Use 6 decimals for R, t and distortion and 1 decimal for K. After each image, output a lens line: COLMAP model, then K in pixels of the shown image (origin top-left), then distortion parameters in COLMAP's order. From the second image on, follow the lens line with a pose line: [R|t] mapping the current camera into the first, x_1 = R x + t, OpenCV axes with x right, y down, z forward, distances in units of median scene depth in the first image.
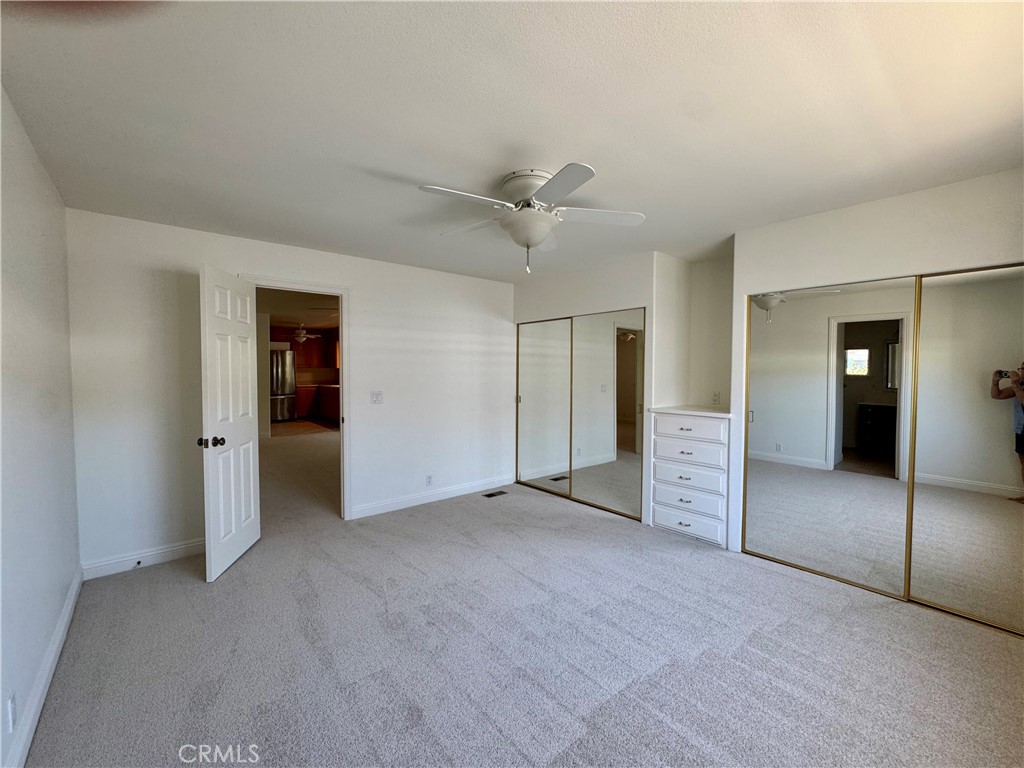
lens RADIAL K [[408.5, 0, 512.0], [0, 408.5, 384.0], [0, 0, 1]] dist [-0.004693, -0.000223]
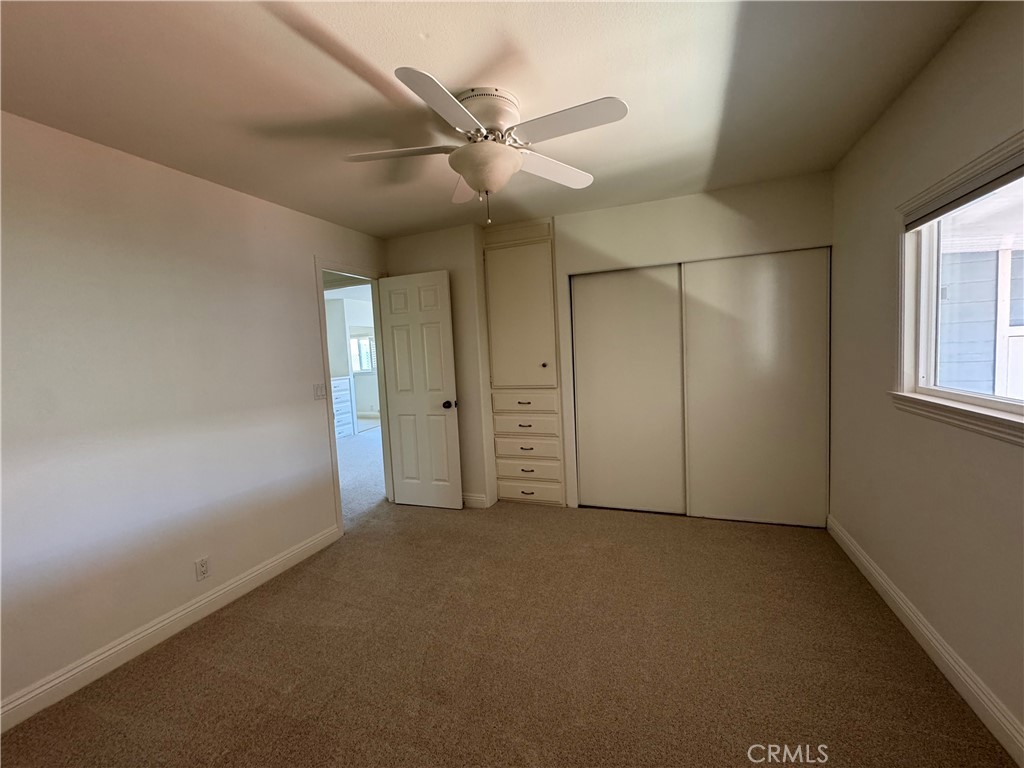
lens RADIAL K [[415.6, 0, 512.0], [0, 415.6, 384.0], [0, 0, 1]] dist [-0.000610, -0.000021]
pose [[0.895580, -0.084911, 0.436723, -0.067819], [0.068303, 0.996222, 0.053626, 0.000619], [-0.439626, -0.018197, 0.897996, 0.052948]]
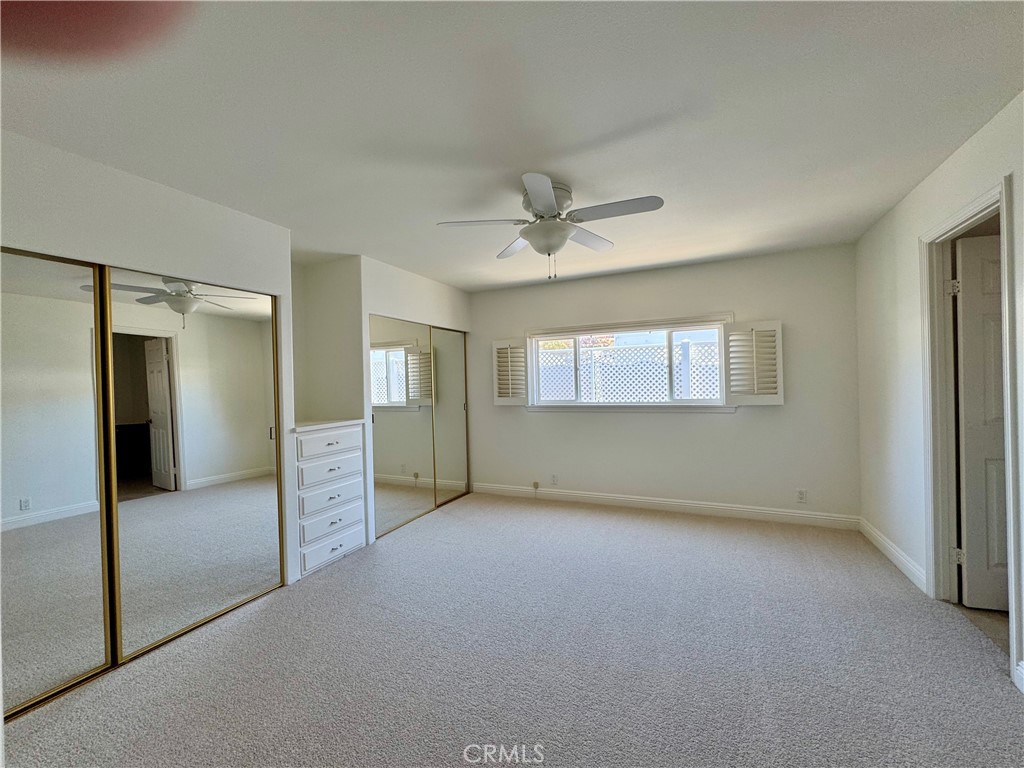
lens RADIAL K [[408.5, 0, 512.0], [0, 408.5, 384.0], [0, 0, 1]] dist [-0.004693, -0.000223]
pose [[-0.392991, 0.006984, 0.919516, -0.596410], [0.061981, 0.997898, 0.018910, -0.016550], [-0.917451, 0.064424, -0.392598, 1.003845]]
